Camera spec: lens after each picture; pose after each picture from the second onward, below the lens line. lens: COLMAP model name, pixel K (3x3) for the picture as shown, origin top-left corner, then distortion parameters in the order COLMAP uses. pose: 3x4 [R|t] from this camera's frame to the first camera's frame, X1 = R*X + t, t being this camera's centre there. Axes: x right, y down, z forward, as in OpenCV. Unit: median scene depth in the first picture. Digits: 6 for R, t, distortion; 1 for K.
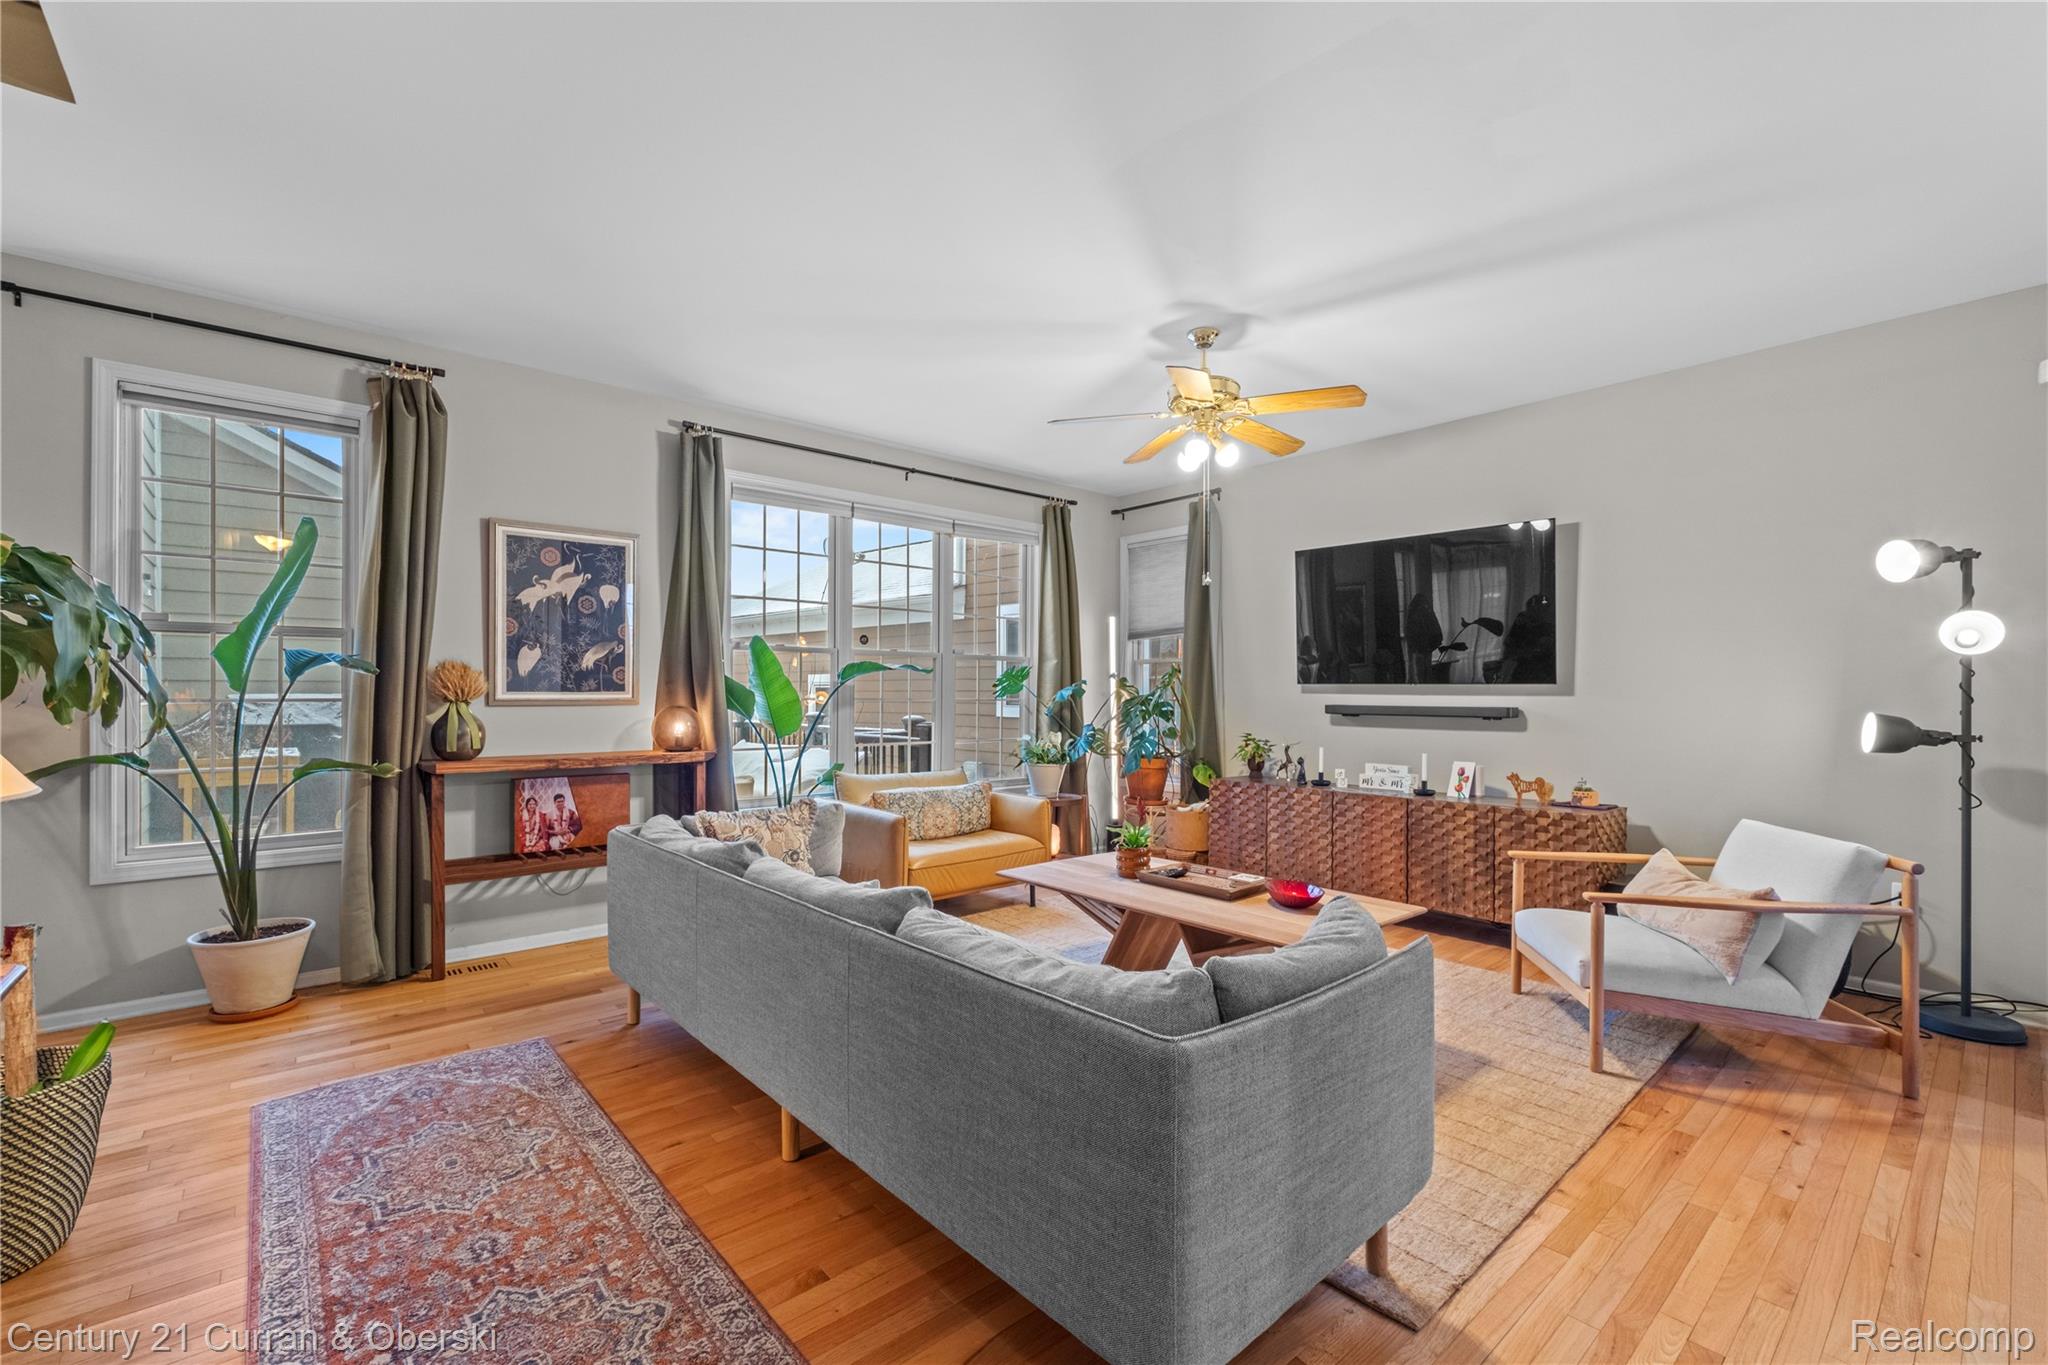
lens RADIAL K [[874.4, 0, 1034.9], [0, 874.4, 696.8], [0, 0, 1]] dist [-0.008626, 0.002132]
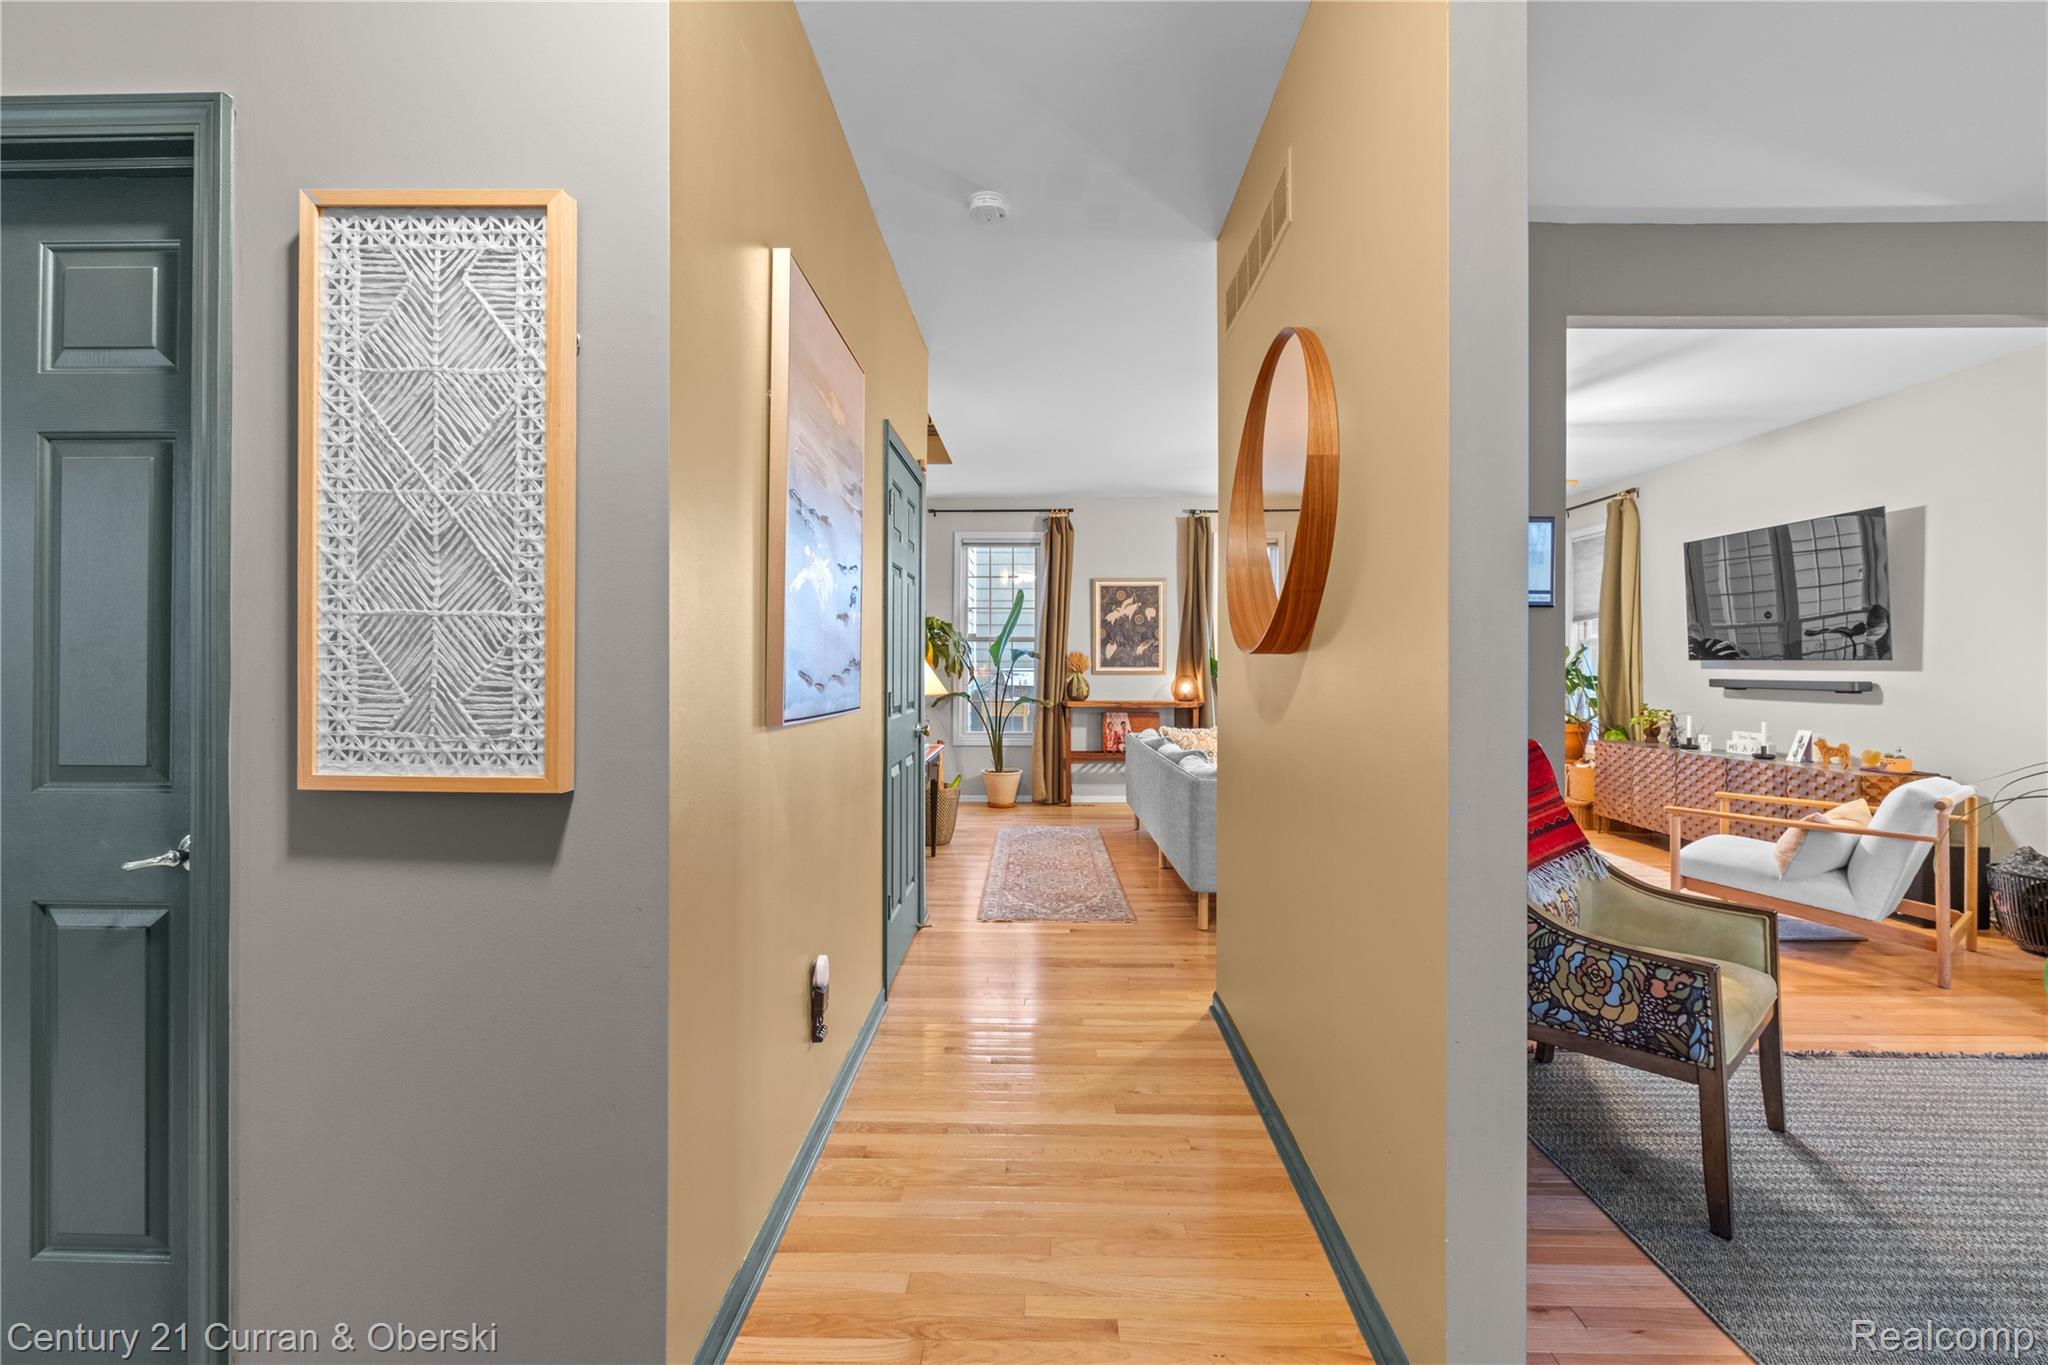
lens RADIAL K [[874.4, 0, 1010.8], [0, 874.4, 658.5], [0, 0, 1]] dist [-0.008626, 0.002132]
pose [[0.731646, -0.006495, -0.681654, 0.539426], [-0.004298, 0.999891, -0.014141, 0.003409], [0.681671, 0.013276, 0.731538, -0.525382]]
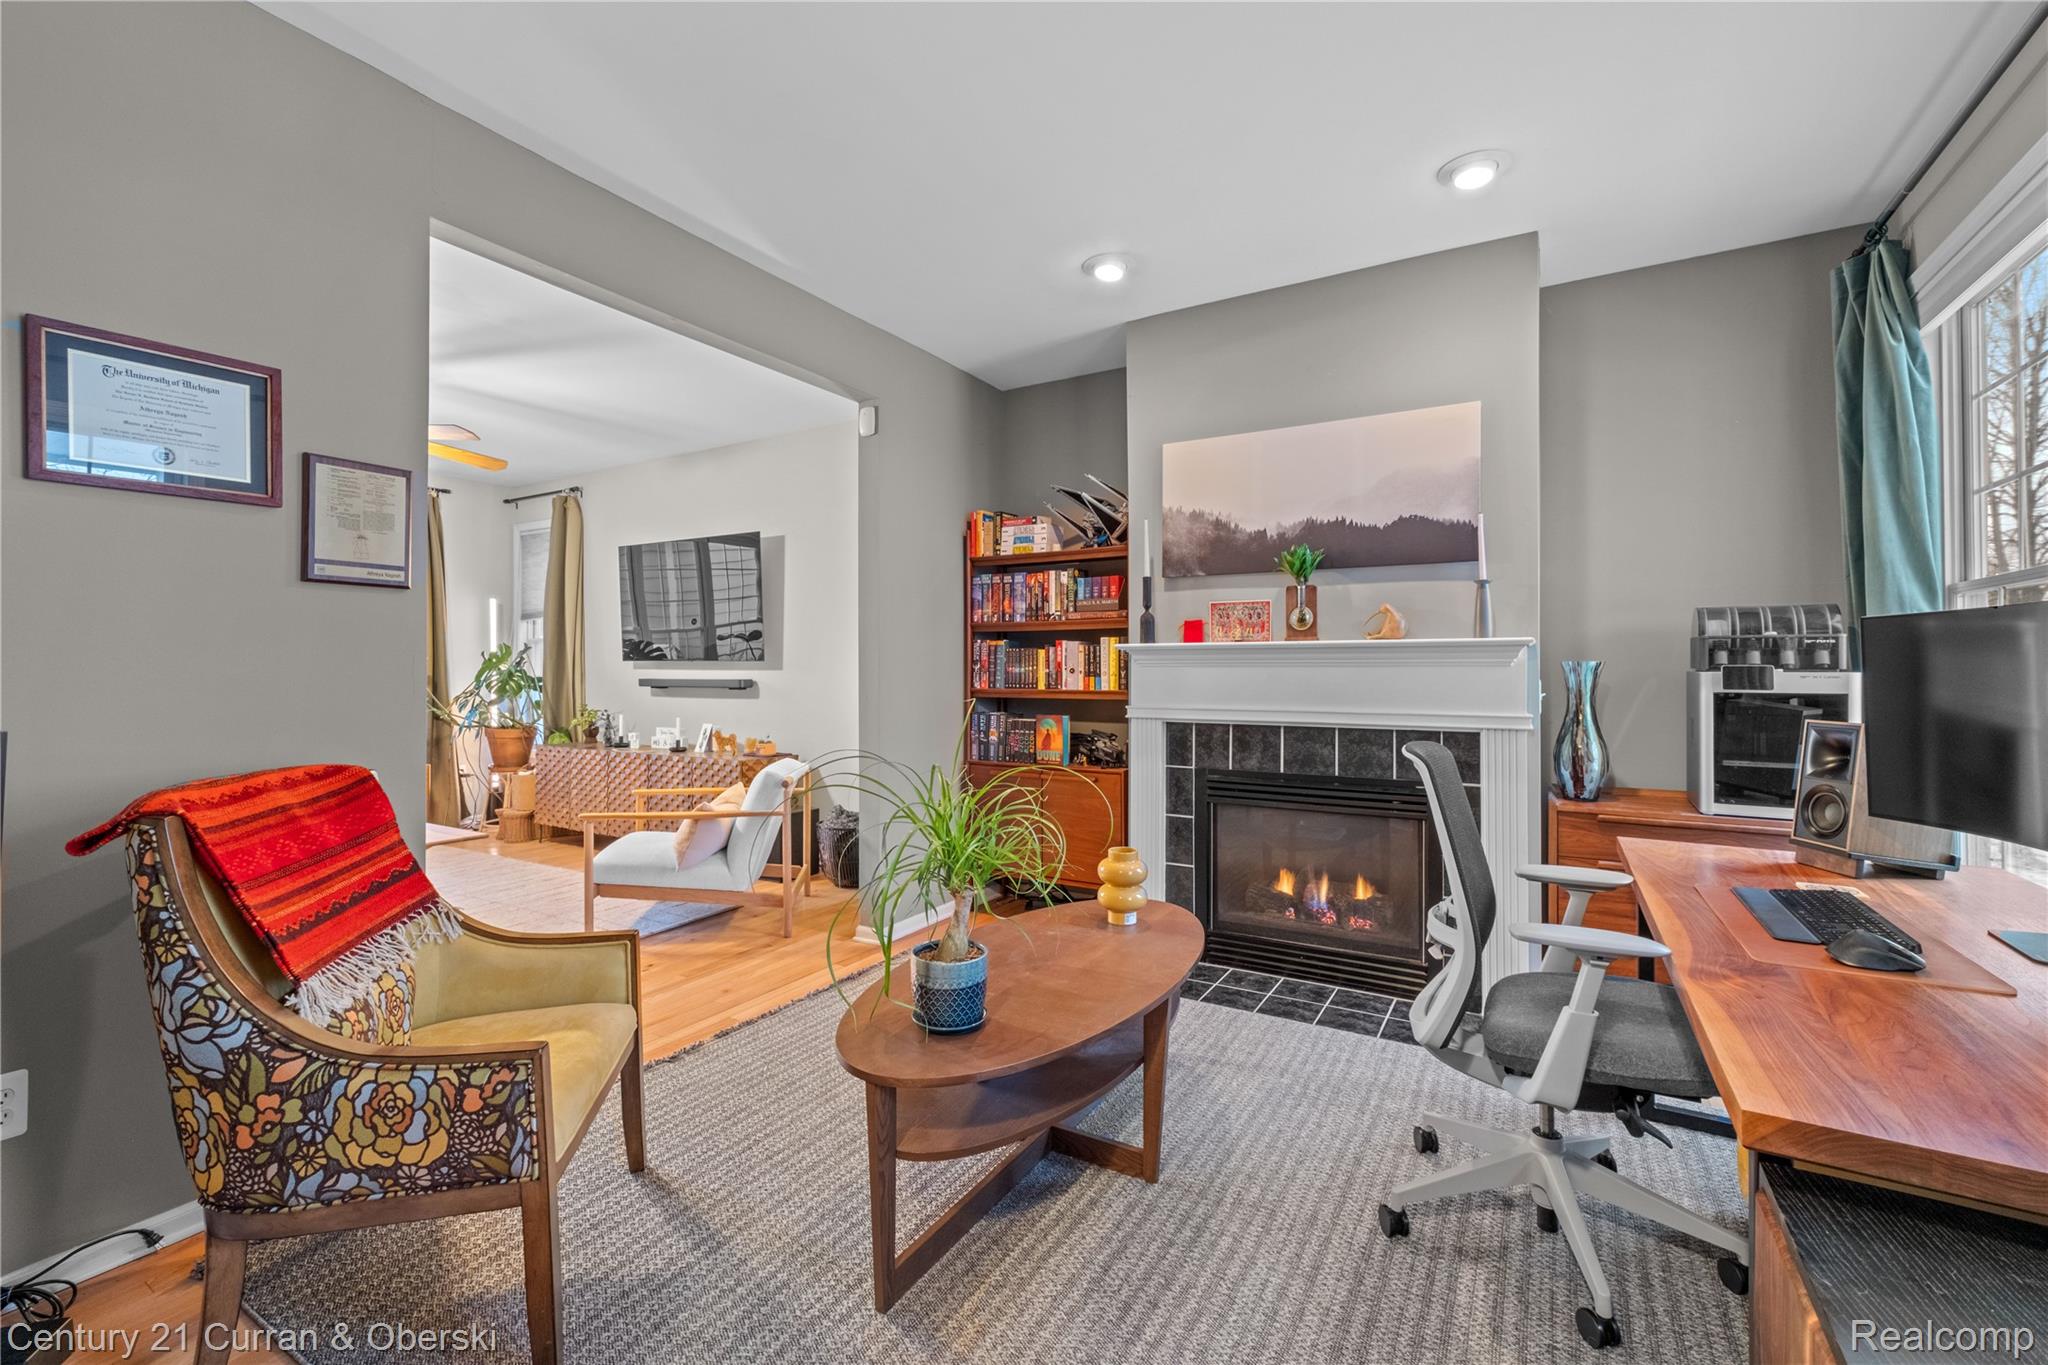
lens RADIAL K [[874.4, 0, 1033.6], [0, 874.4, 671.2], [0, 0, 1]] dist [-0.008626, 0.002132]
pose [[0.949831, -0.006574, 0.312695, 0.578897], [0.006791, 0.999977, 0.000393, 0.002992], [-0.312690, 0.001750, 0.949853, -0.346623]]
